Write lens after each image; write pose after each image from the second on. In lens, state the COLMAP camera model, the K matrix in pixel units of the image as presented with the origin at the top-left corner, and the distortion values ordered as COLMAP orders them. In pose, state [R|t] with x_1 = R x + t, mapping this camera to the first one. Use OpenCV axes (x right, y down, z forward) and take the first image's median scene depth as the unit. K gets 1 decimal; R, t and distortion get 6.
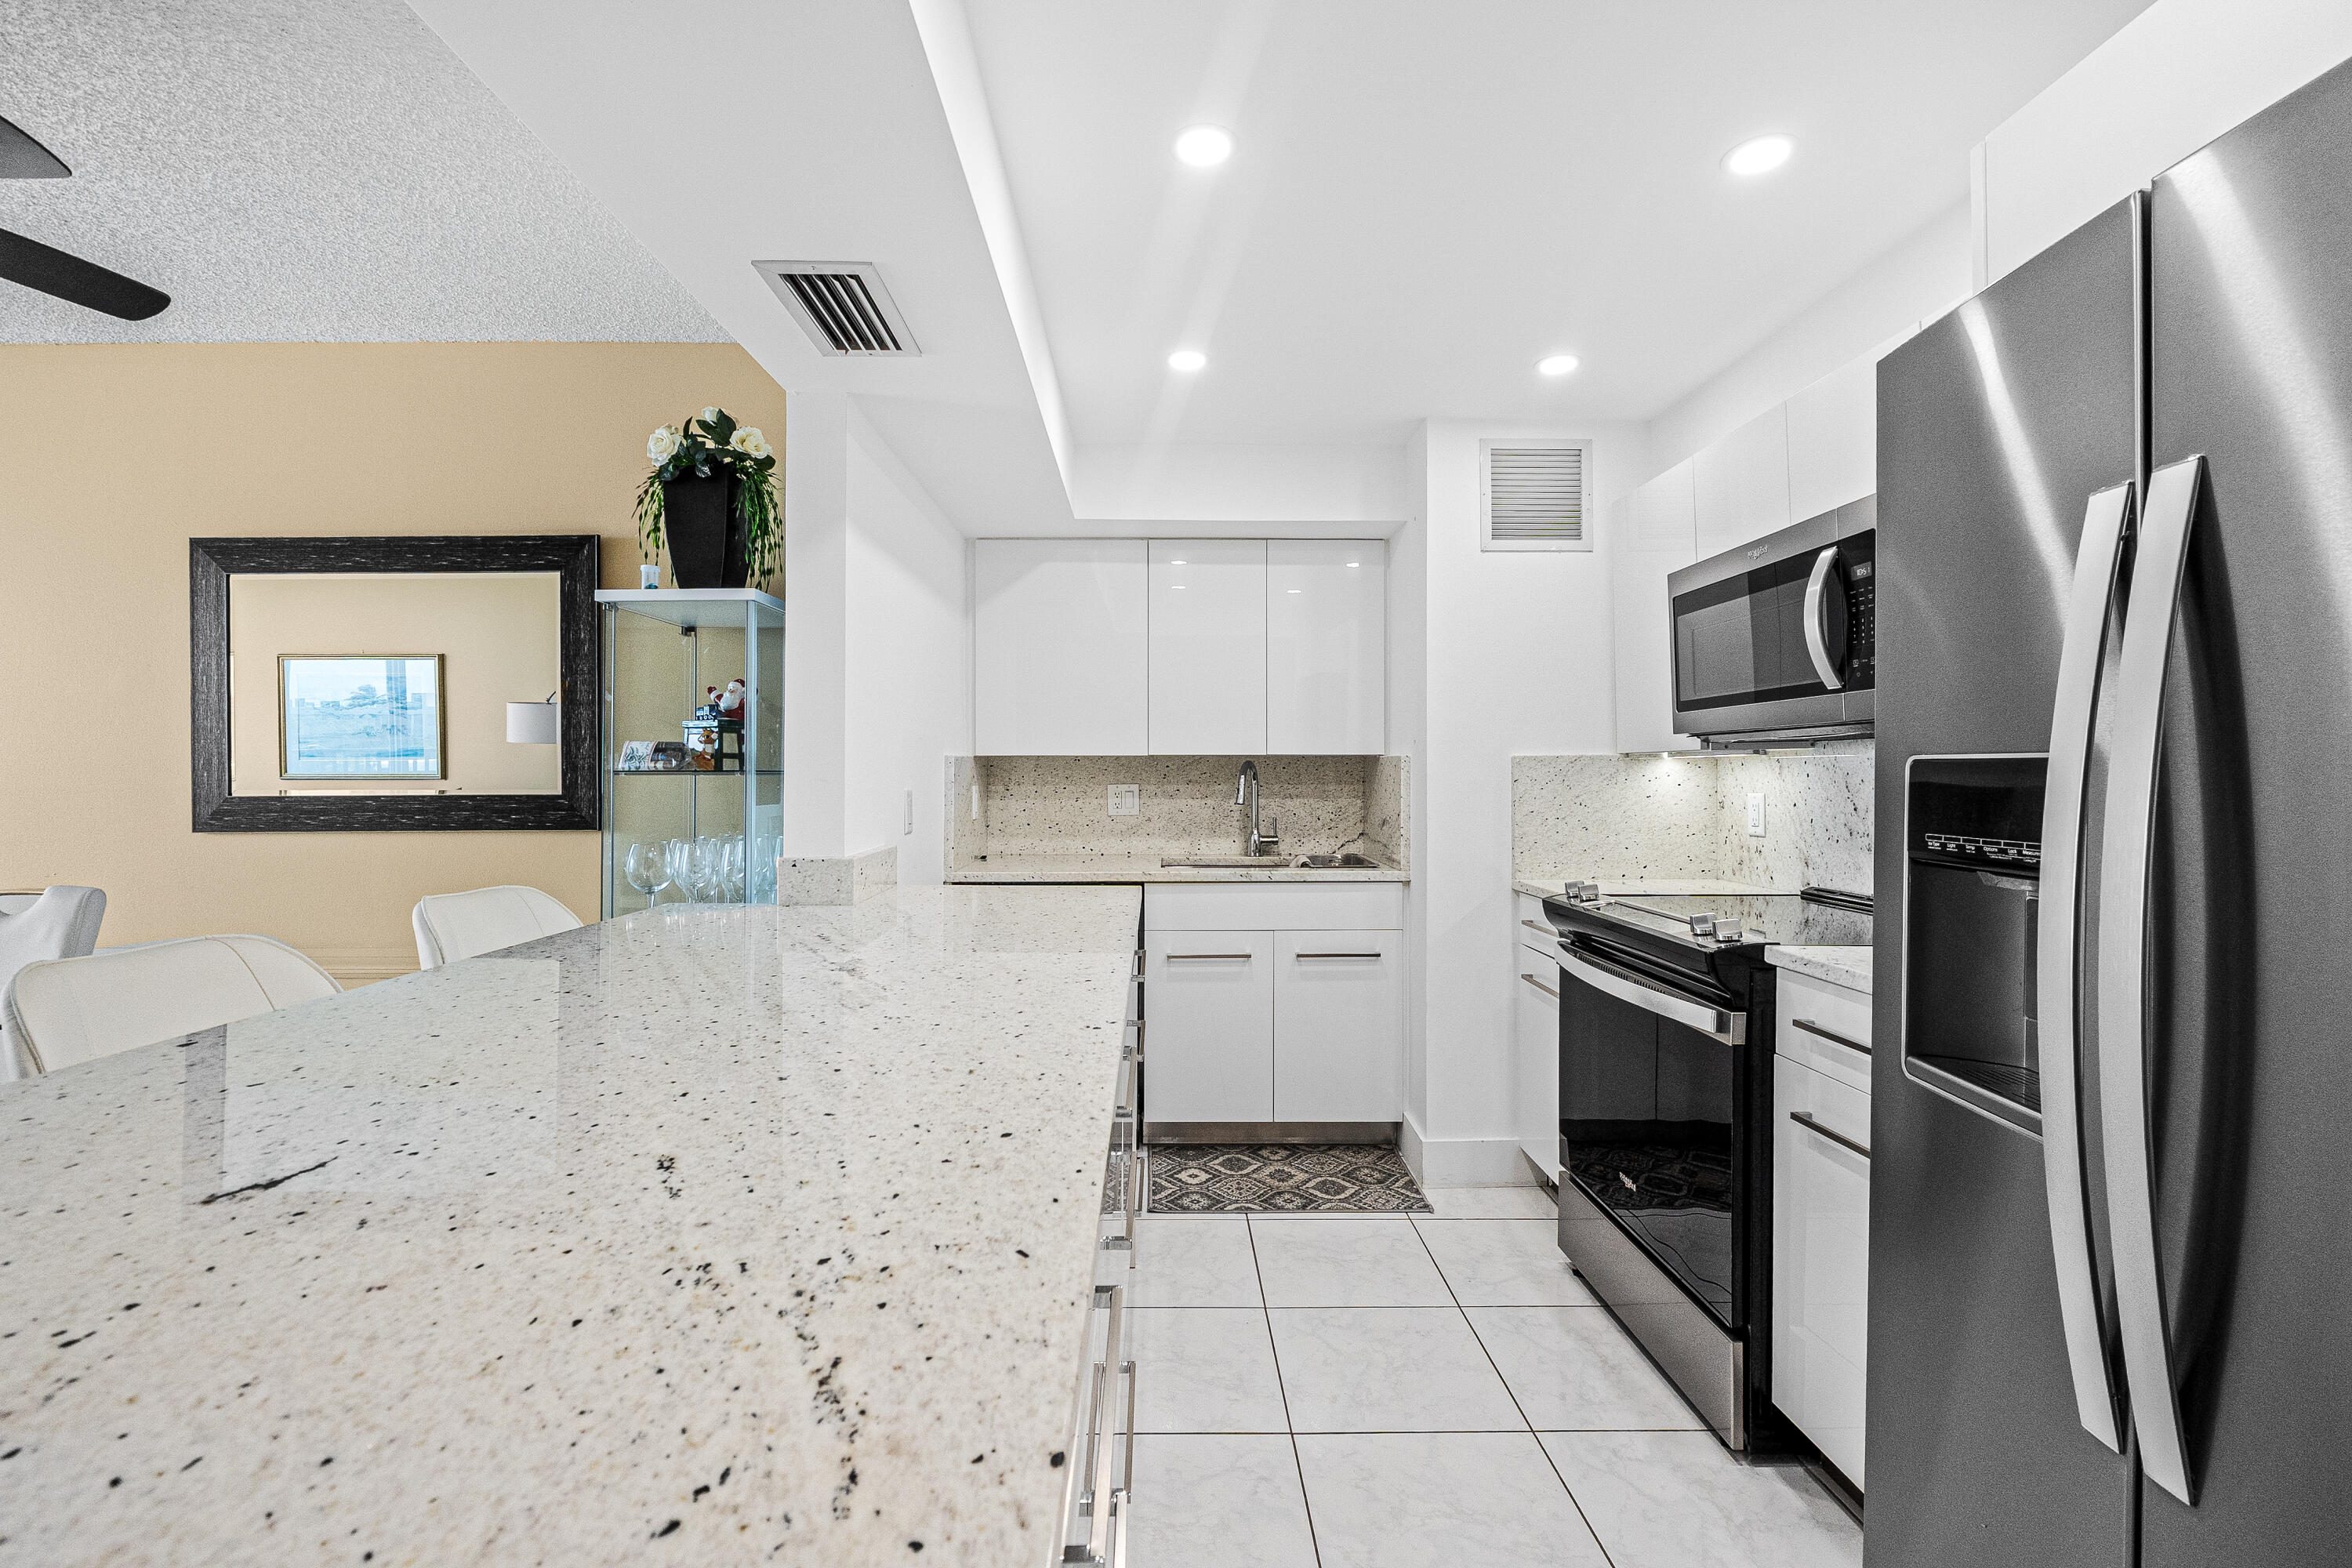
lens RADIAL K [[987.3, 0, 1167.0], [0, 987.3, 762.2], [0, 0, 1]] dist [-0.008812, -0.000096]
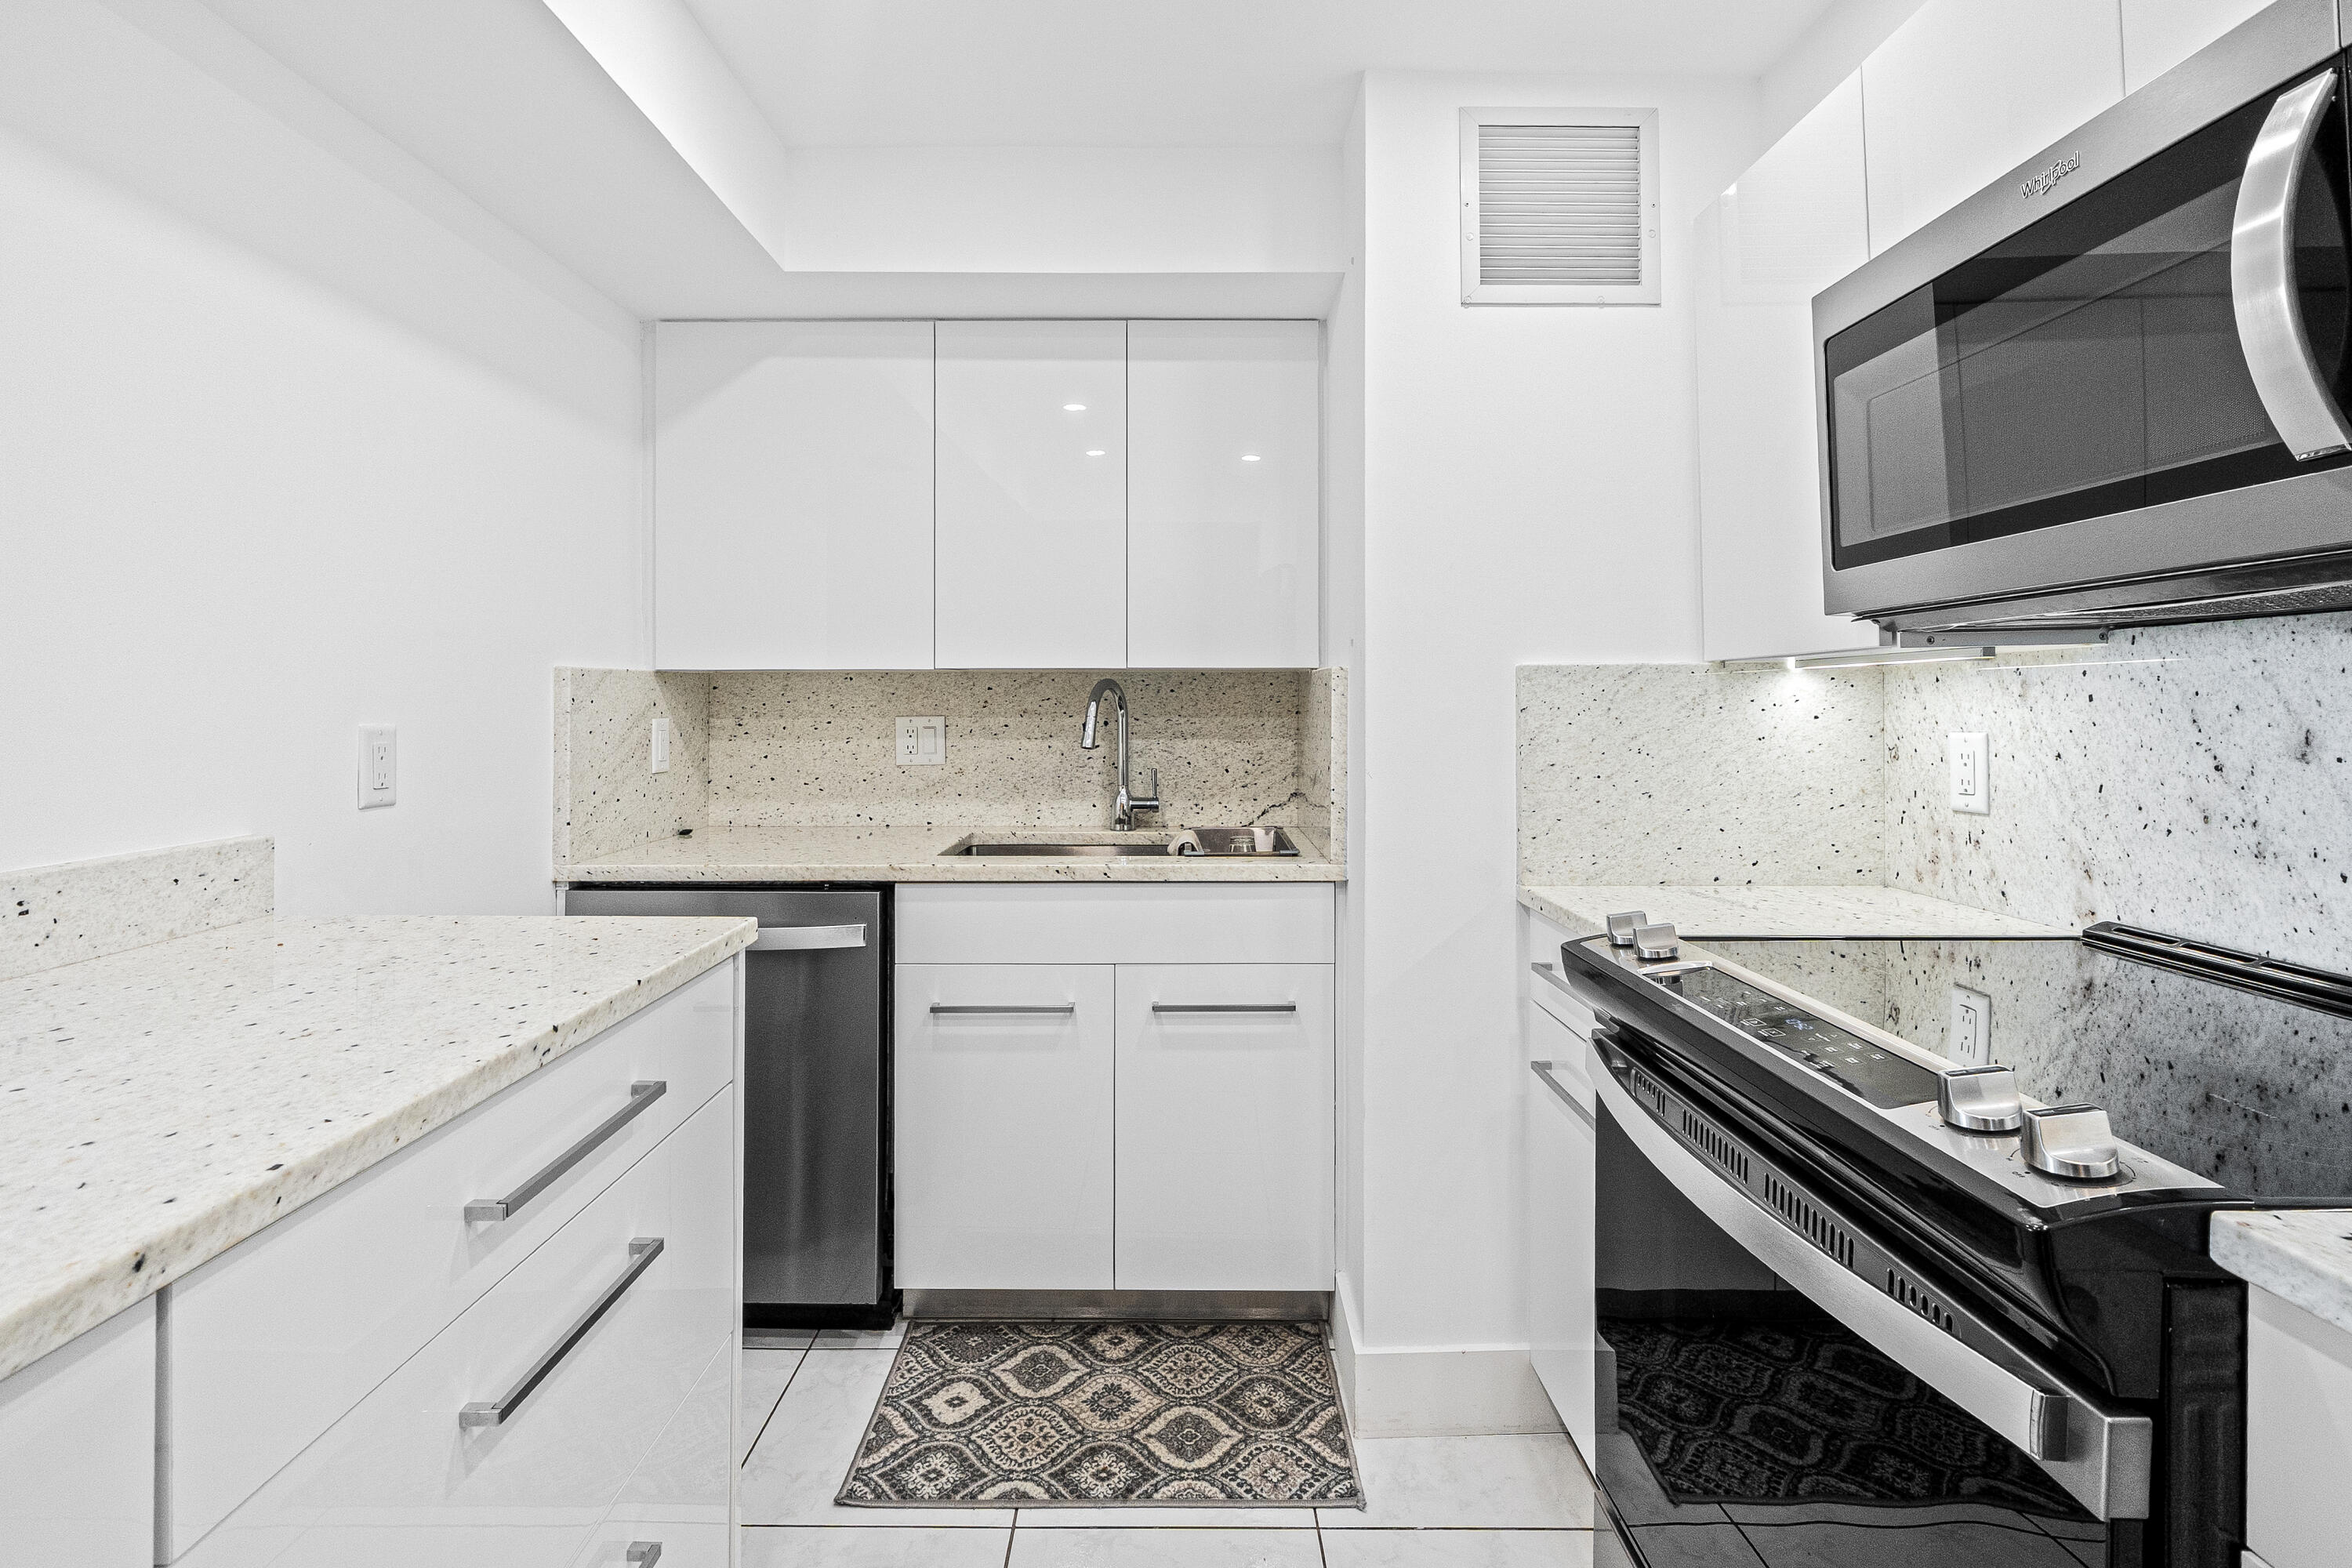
lens RADIAL K [[1084.9, 0, 1169.5], [0, 1084.9, 691.8], [0, 0, 1]] dist [-0.005244, -0.000137]
pose [[0.999909, 0.000650, -0.013439, 0.160068], [-0.000681, 0.999997, -0.002297, 0.010128], [0.013438, 0.002306, 0.999907, 0.378465]]
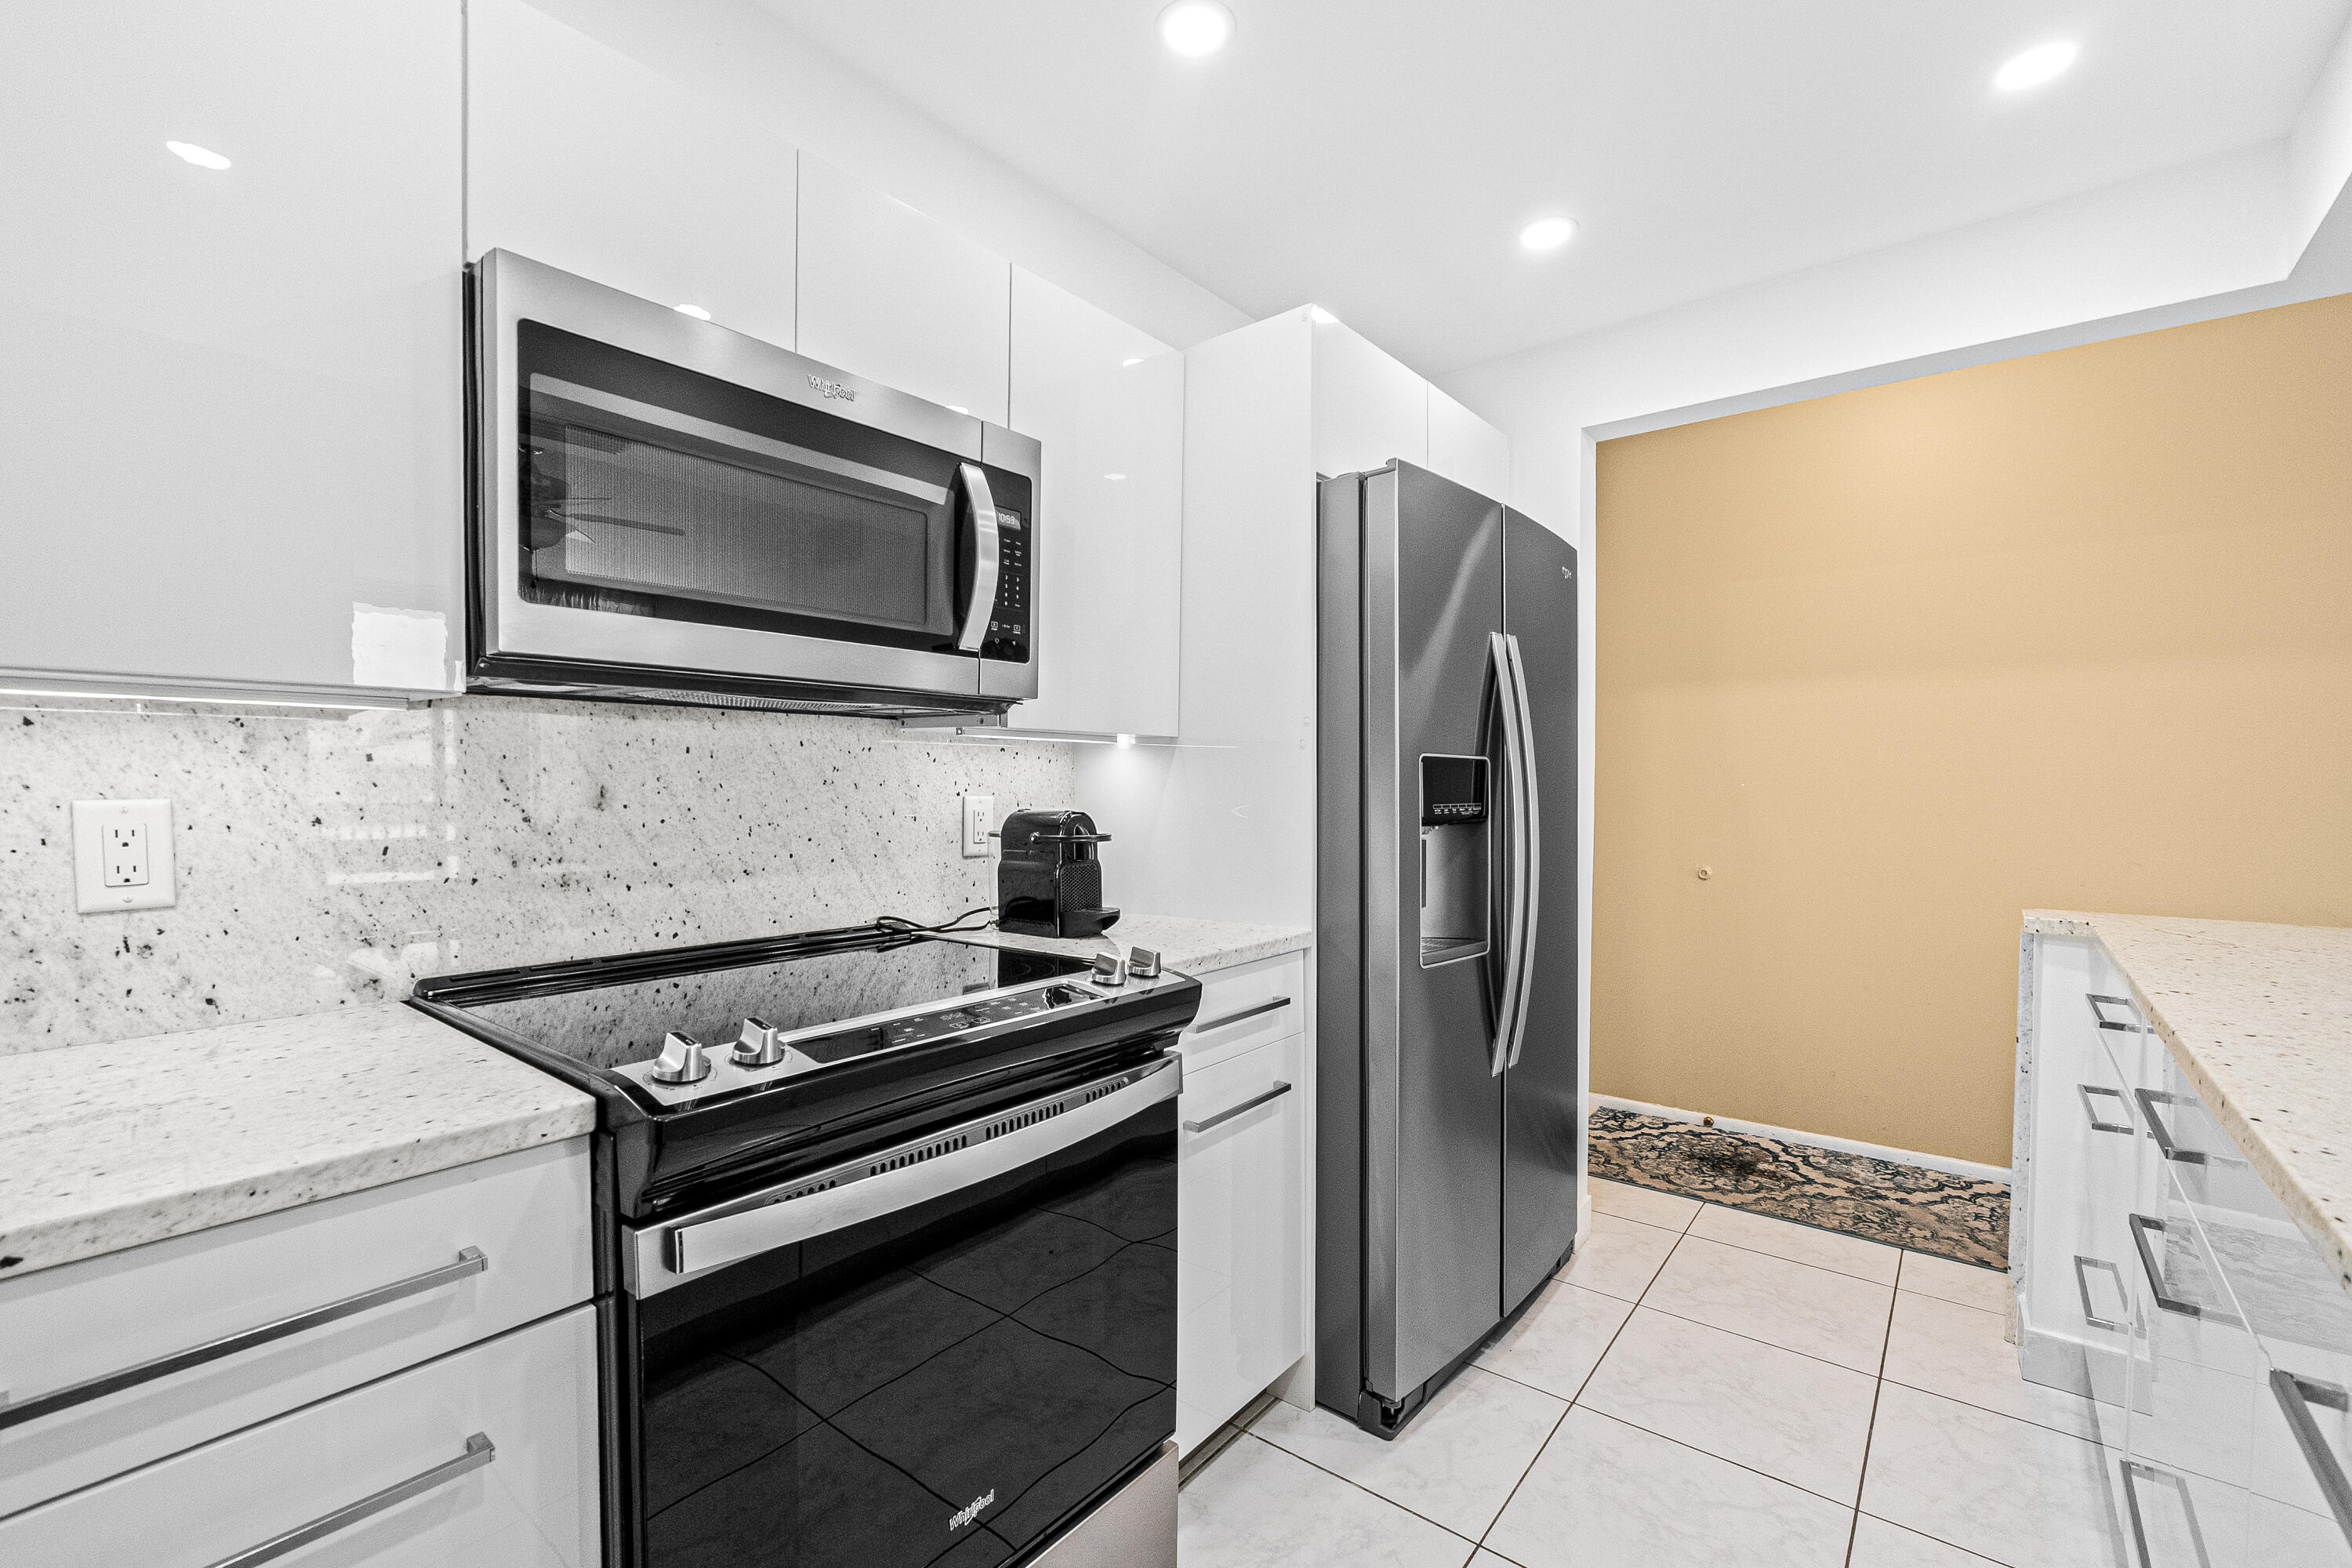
lens RADIAL K [[1001.6, 0, 1176.0], [0, 1001.6, 784.0], [0, 0, 1]] dist [-0.001590, -0.000093]
pose [[-0.770957, -0.004243, 0.636873, 0.027603], [-0.011505, 0.999907, -0.007266, 0.021911], [-0.636784, -0.012928, -0.770934, 0.974930]]
